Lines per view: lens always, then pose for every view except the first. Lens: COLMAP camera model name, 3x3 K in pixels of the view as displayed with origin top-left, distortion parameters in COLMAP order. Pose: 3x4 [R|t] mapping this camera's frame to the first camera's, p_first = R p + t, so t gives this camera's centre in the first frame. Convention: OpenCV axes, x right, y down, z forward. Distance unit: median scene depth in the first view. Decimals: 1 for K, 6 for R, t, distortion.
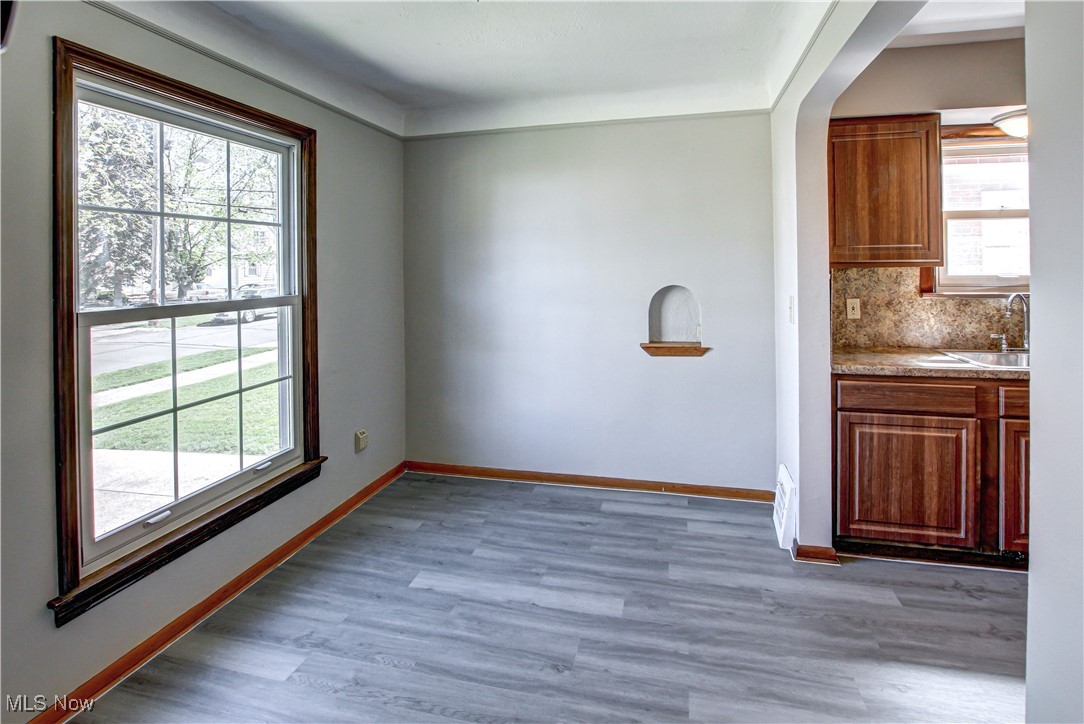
lens RADIAL K [[555.6, 0, 542.0], [0, 555.6, 362.0], [0, 0, 1]] dist [-0.000603, -0.000751]
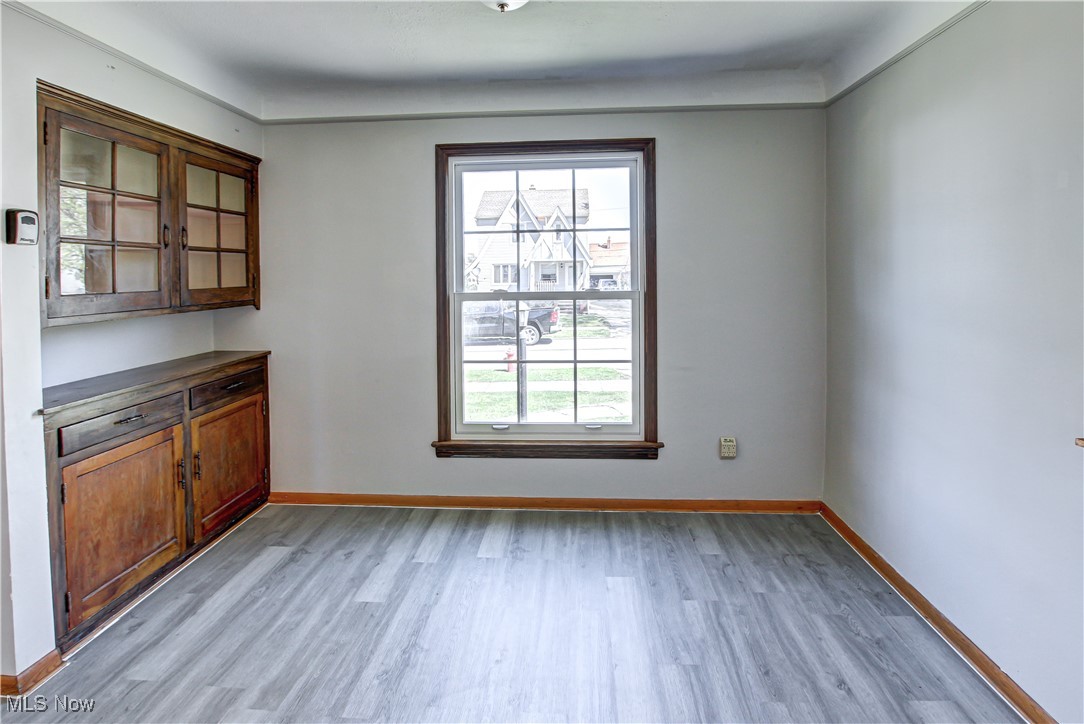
lens RADIAL K [[556.4, 0, 541.0], [0, 556.4, 367.7], [0, 0, 1]] dist [-0.001372, -0.000074]
pose [[0.181245, 0.177140, -0.967353, 0.596564], [-0.158020, 0.976109, 0.149137, -0.098176], [0.970660, 0.125831, 0.204906, 0.556066]]
